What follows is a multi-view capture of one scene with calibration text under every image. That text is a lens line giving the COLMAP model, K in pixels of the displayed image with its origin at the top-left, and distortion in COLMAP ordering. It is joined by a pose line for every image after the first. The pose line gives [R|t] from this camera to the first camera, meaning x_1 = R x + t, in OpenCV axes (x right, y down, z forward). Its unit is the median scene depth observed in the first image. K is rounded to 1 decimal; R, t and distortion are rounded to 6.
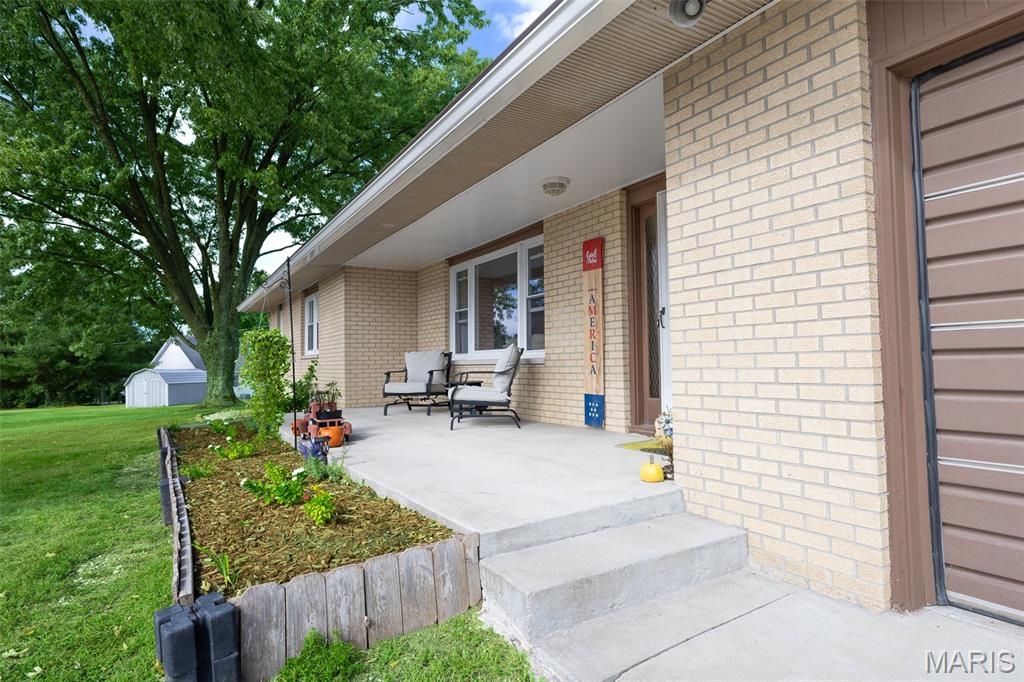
lens RADIAL K [[544.3, 0, 510.8], [0, 544.3, 338.1], [0, 0, 1]] dist [-0.012793, 0.000734]
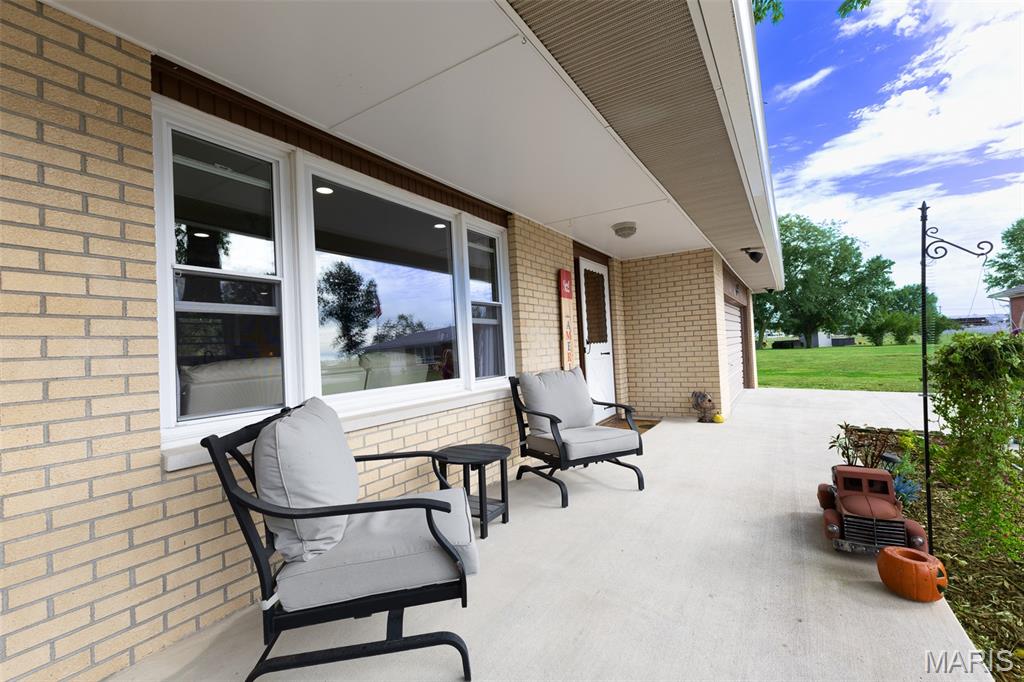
lens RADIAL K [[457.4, 0, 509.6], [0, 457.4, 345.2], [0, 0, 1]] dist [-0.014246, 0.000833]
pose [[-0.456957, 0.067881, 0.886895, -0.485540], [0.039885, 0.997645, -0.055808, 0.012200], [-0.888594, 0.009872, -0.458588, 1.227766]]
